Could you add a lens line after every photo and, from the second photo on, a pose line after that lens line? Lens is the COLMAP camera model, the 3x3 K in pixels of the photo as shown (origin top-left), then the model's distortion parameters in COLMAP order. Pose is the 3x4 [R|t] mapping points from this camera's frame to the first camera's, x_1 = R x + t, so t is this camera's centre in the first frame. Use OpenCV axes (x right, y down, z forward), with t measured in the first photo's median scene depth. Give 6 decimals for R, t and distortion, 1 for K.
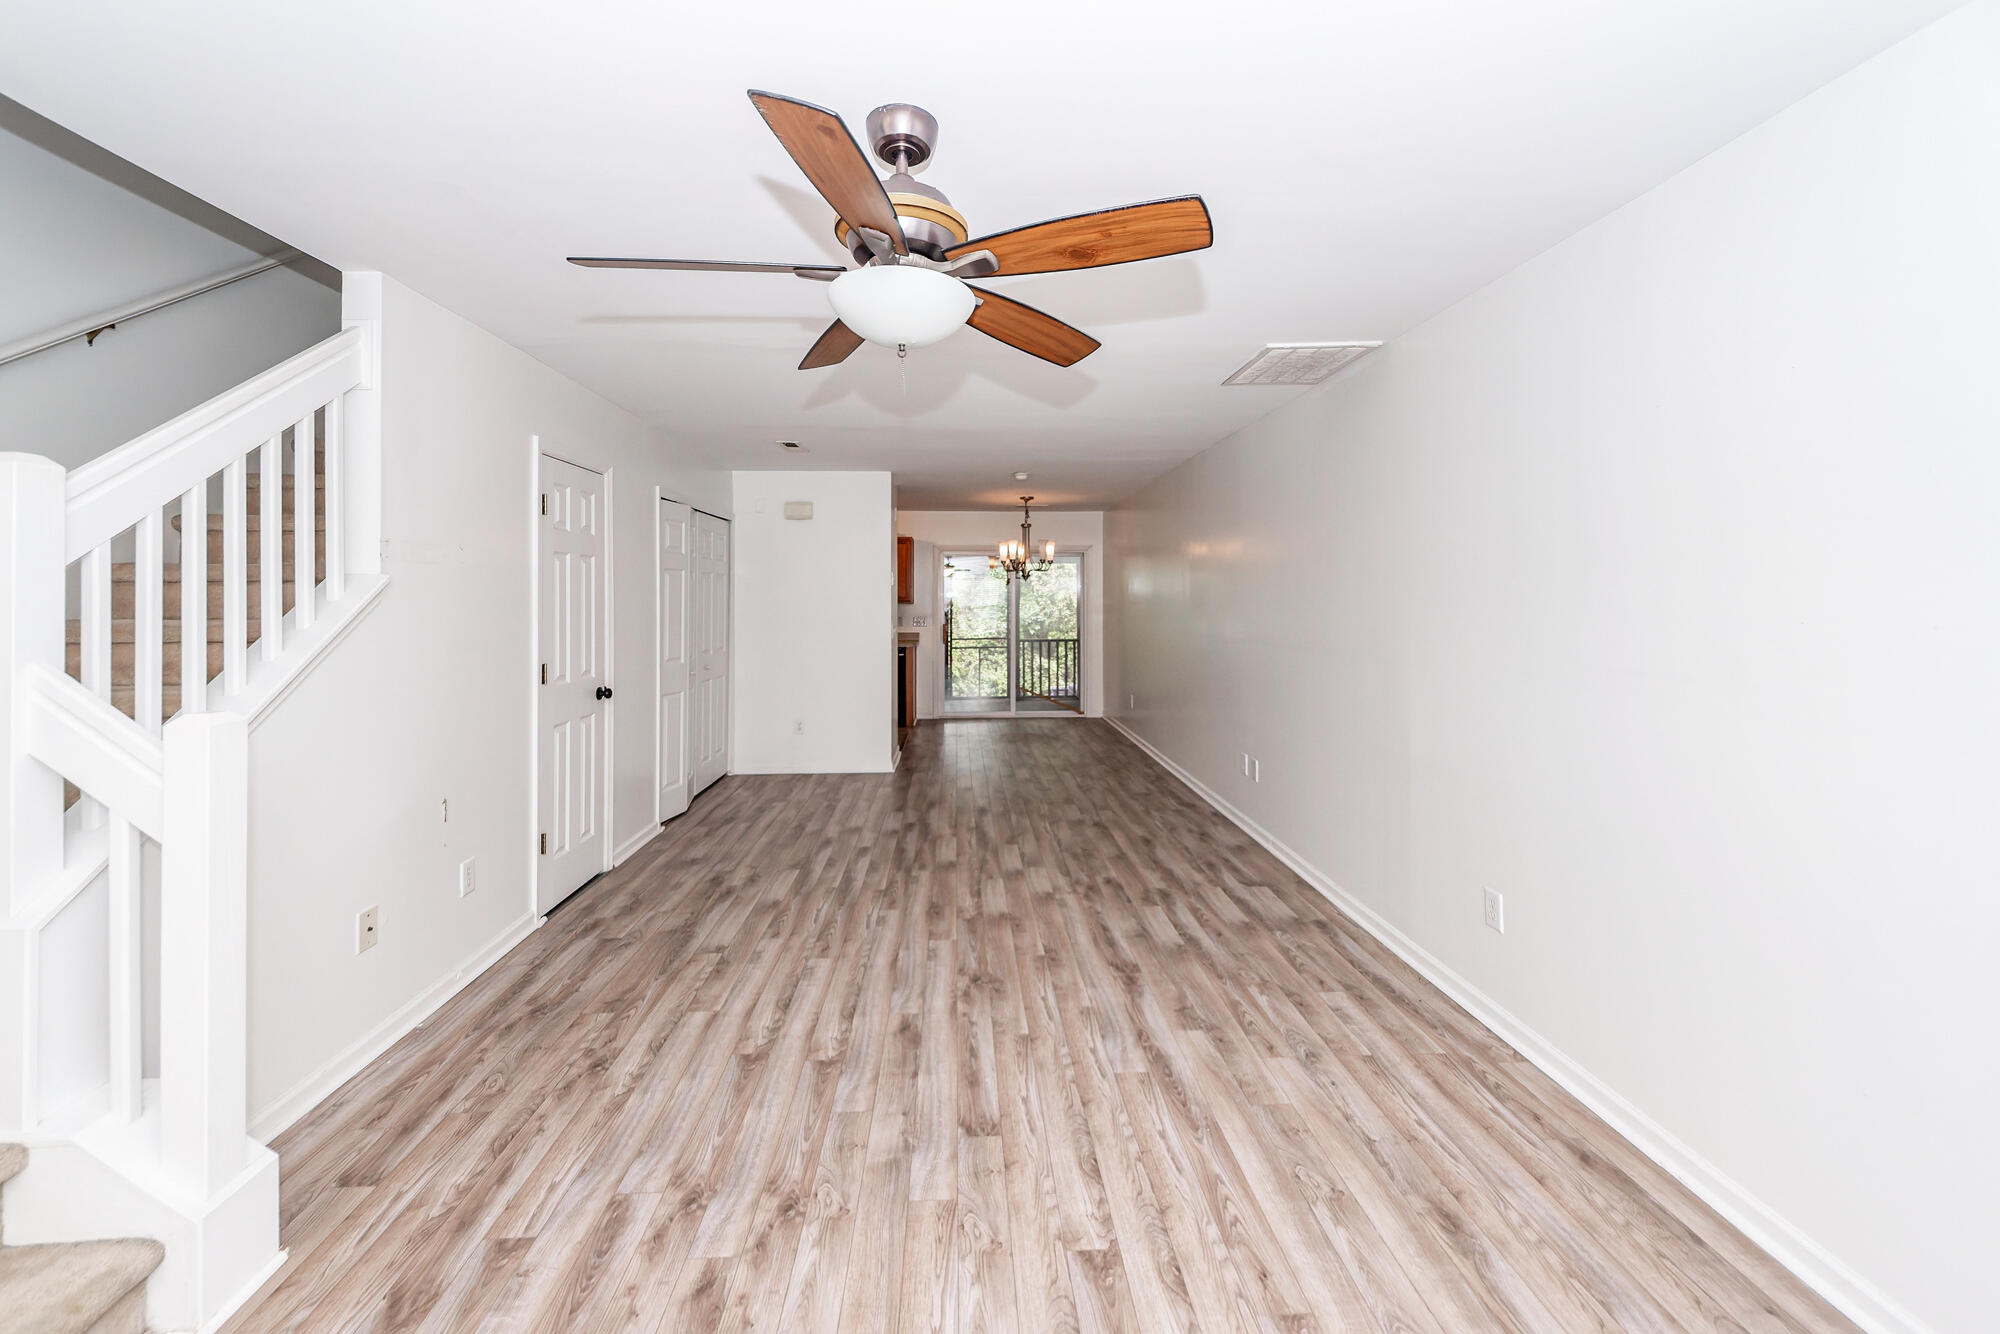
lens RADIAL K [[786.7, 0, 993.7], [0, 786.7, 596.0], [0, 0, 1]] dist [0.026899, -0.010447]
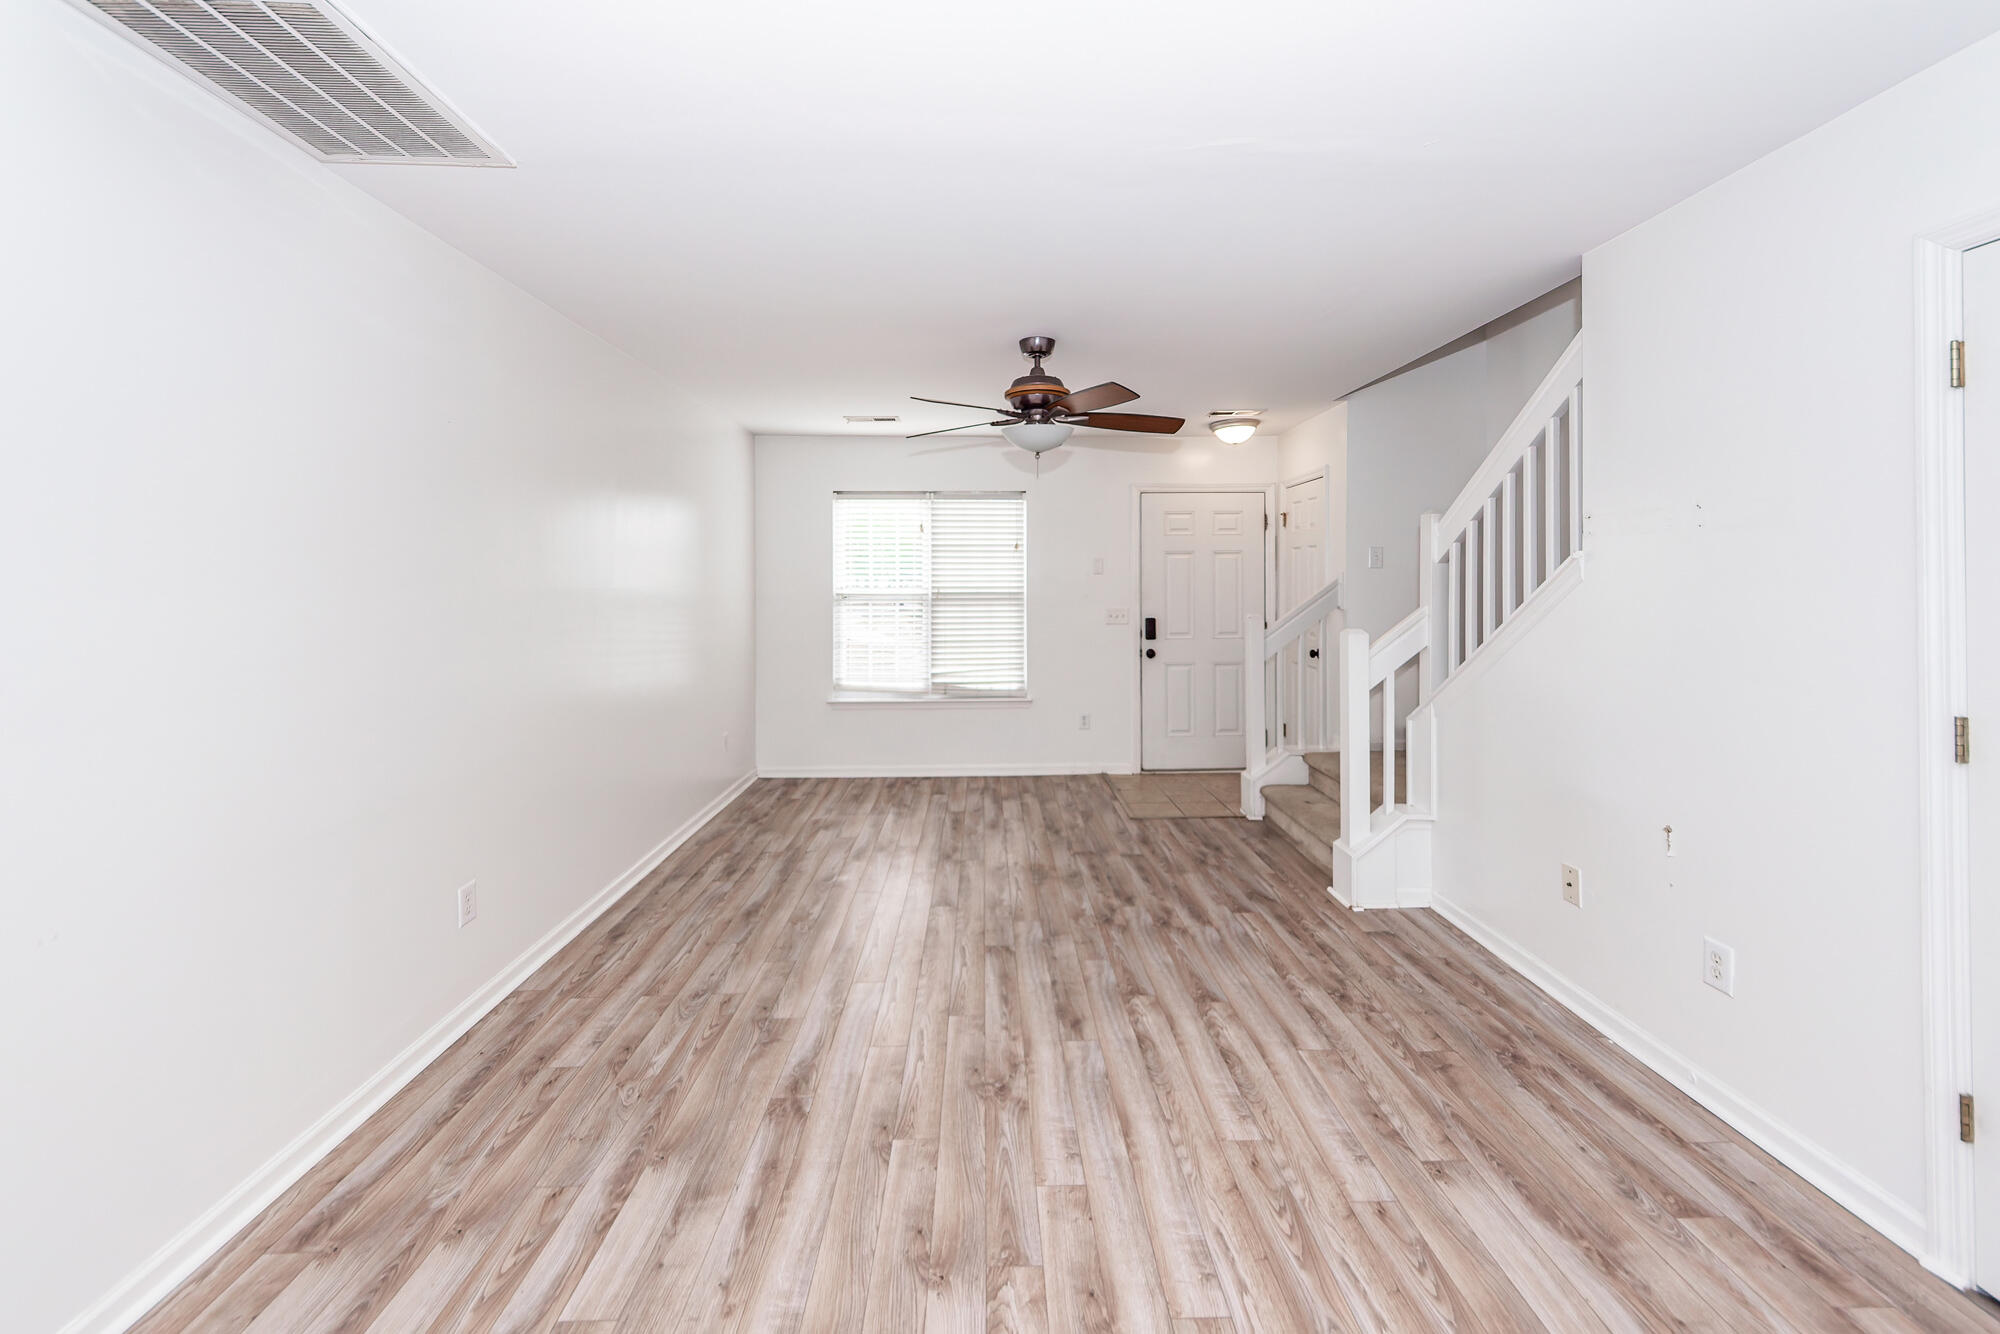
lens RADIAL K [[786.7, 0, 1001.9], [0, 786.7, 605.0], [0, 0, 1]] dist [0.026899, -0.010447]
pose [[-0.999682, 0.006781, 0.024299, -0.042719], [0.007385, 0.999664, 0.024847, 0.009974], [-0.024123, 0.025019, -0.999396, 1.703121]]
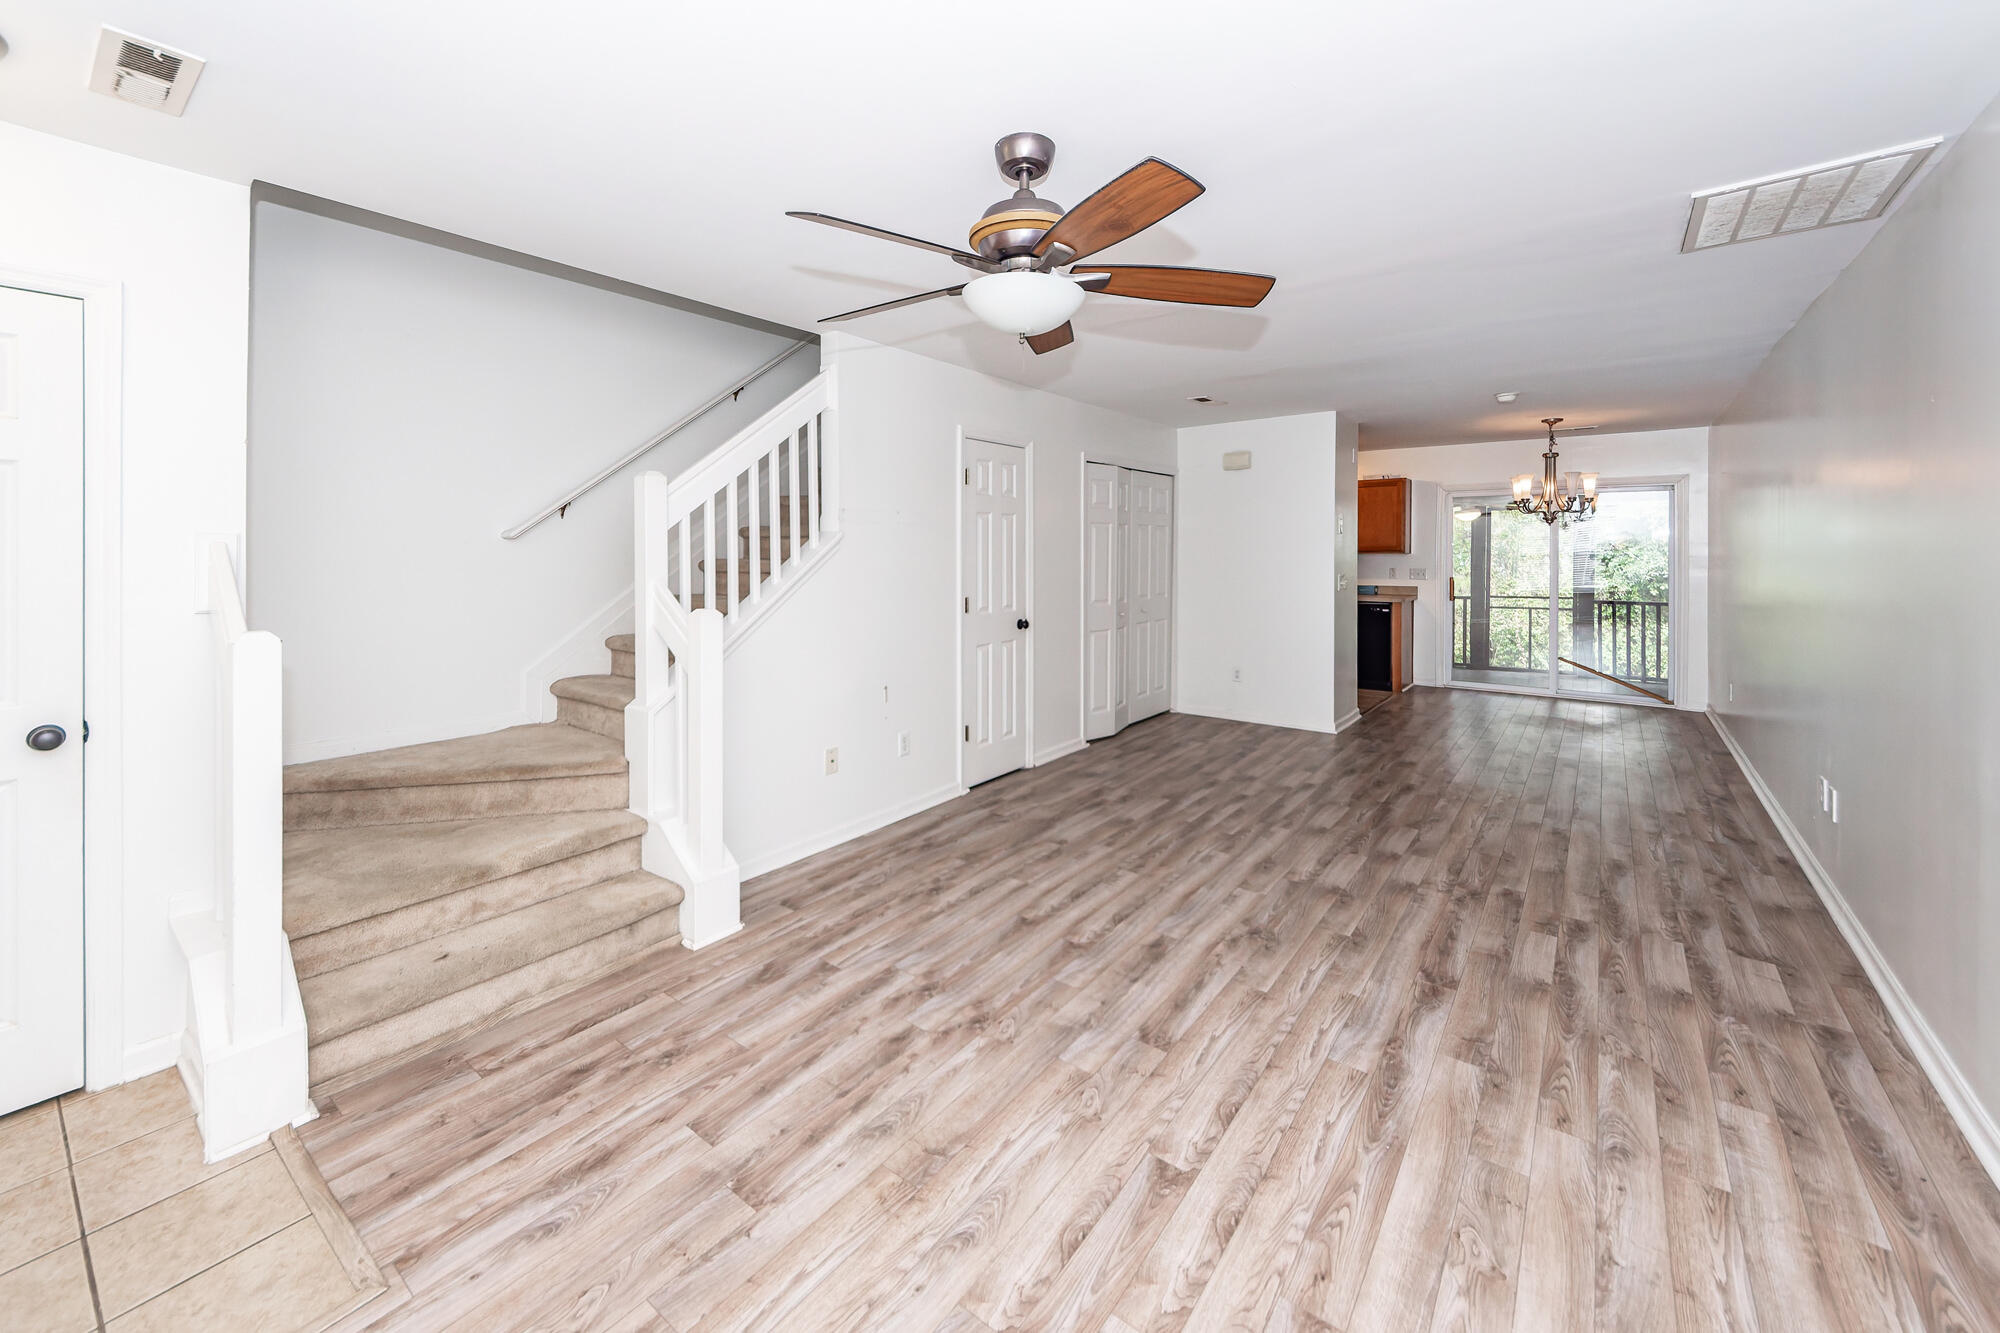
lens RADIAL K [[786.7, 0, 971.1], [0, 786.7, 562.6], [0, 0, 1]] dist [0.026899, -0.010447]
pose [[0.753290, 0.011401, -0.657590, 0.351035], [0.002853, 0.999784, 0.020602, 0.000216], [0.657682, -0.017395, 0.753094, 0.025781]]
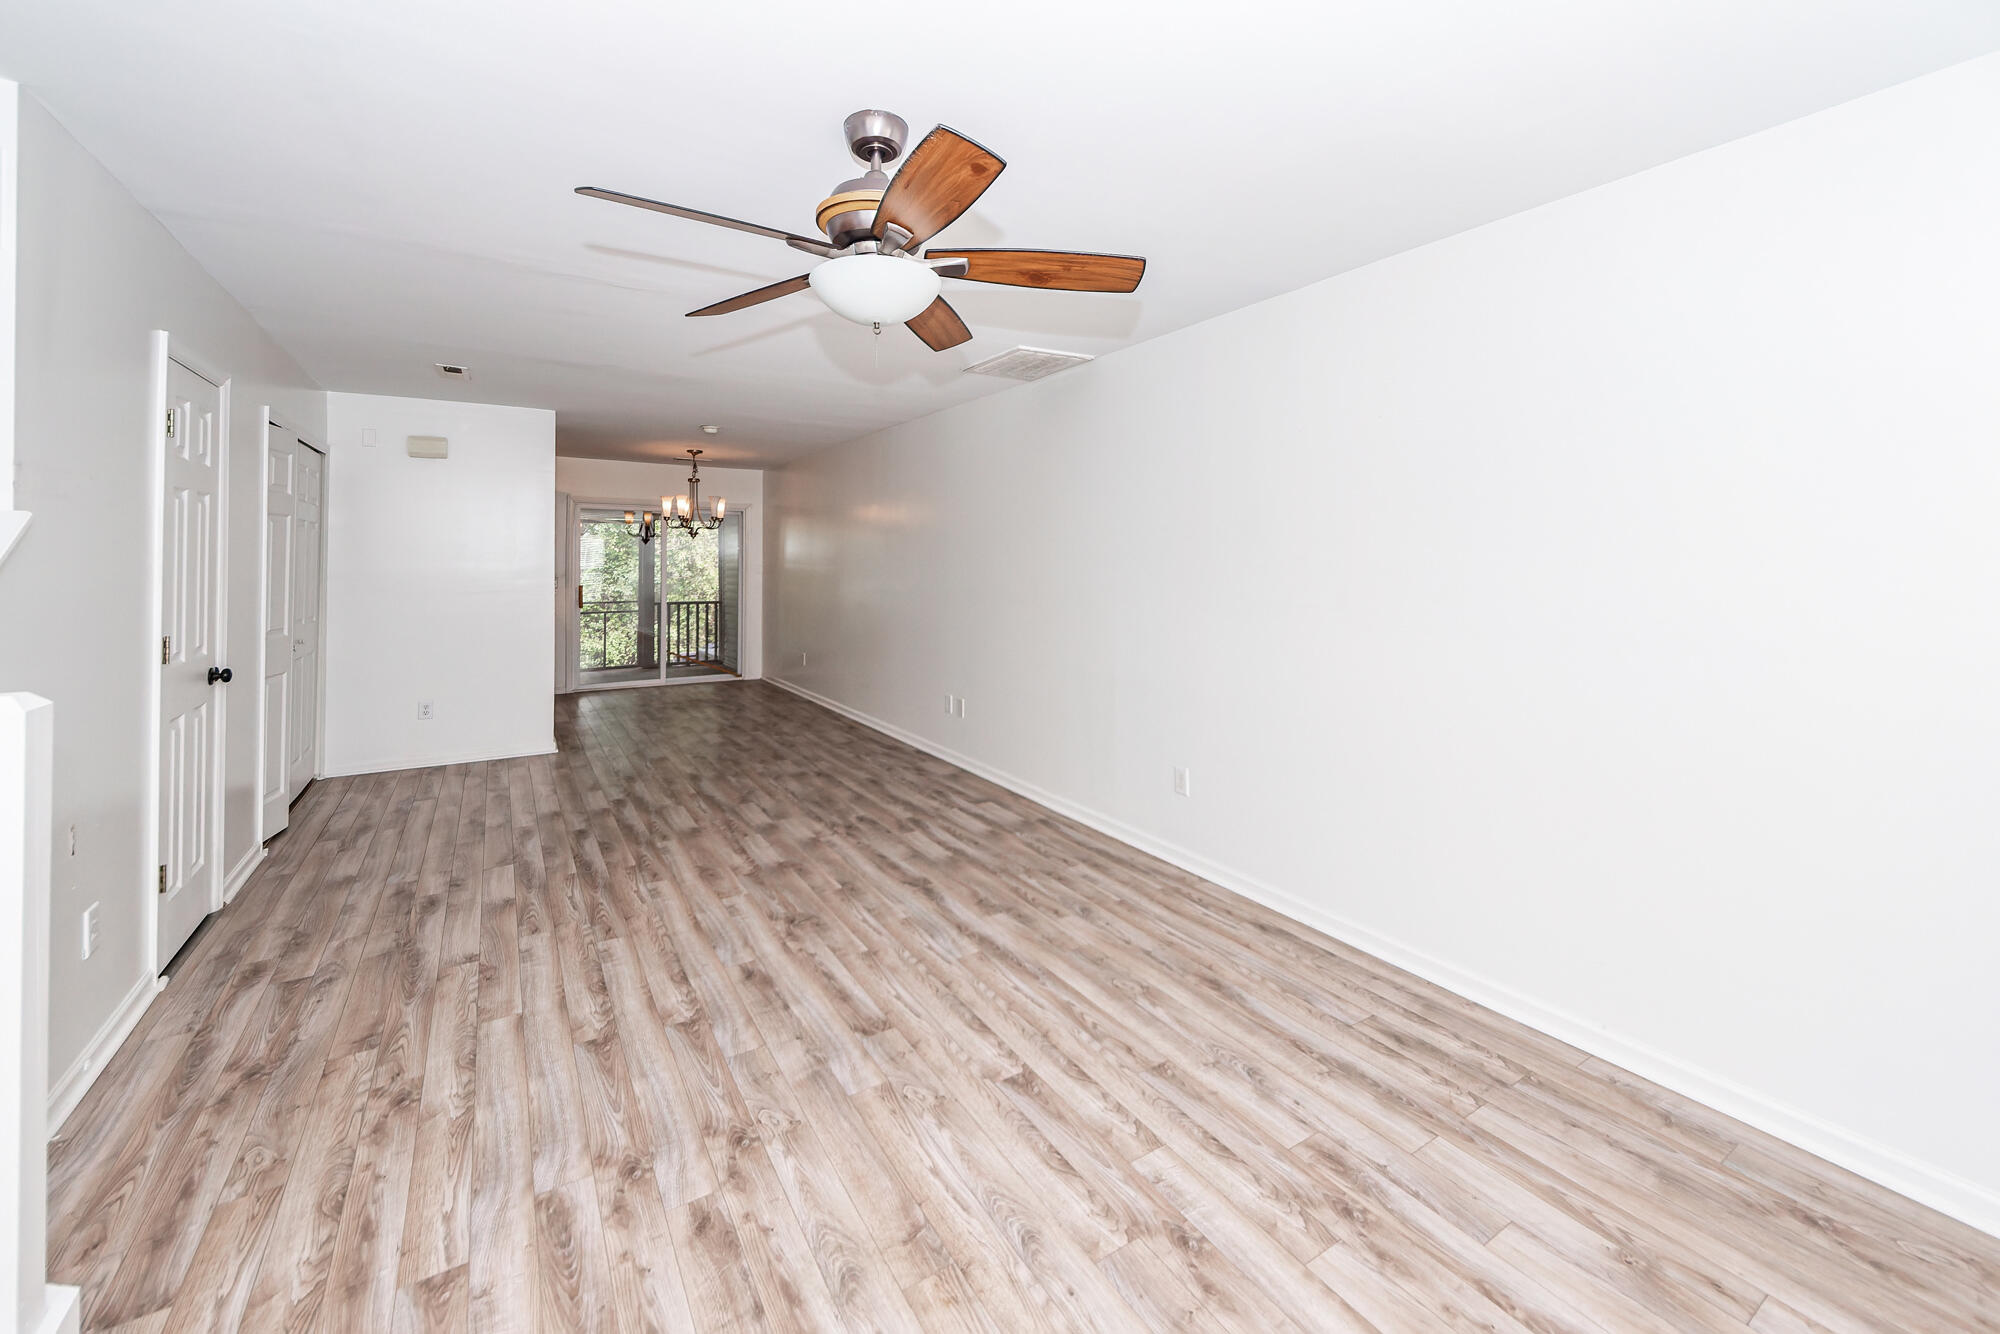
lens RADIAL K [[786.7, 0, 995.9], [0, 786.7, 569.2], [0, 0, 1]] dist [0.026899, -0.010447]
pose [[0.871544, 0.001007, 0.490316, -0.293845], [-0.007946, 0.999896, 0.012070, 0.007087], [-0.490253, -0.014416, 0.871461, -0.033777]]
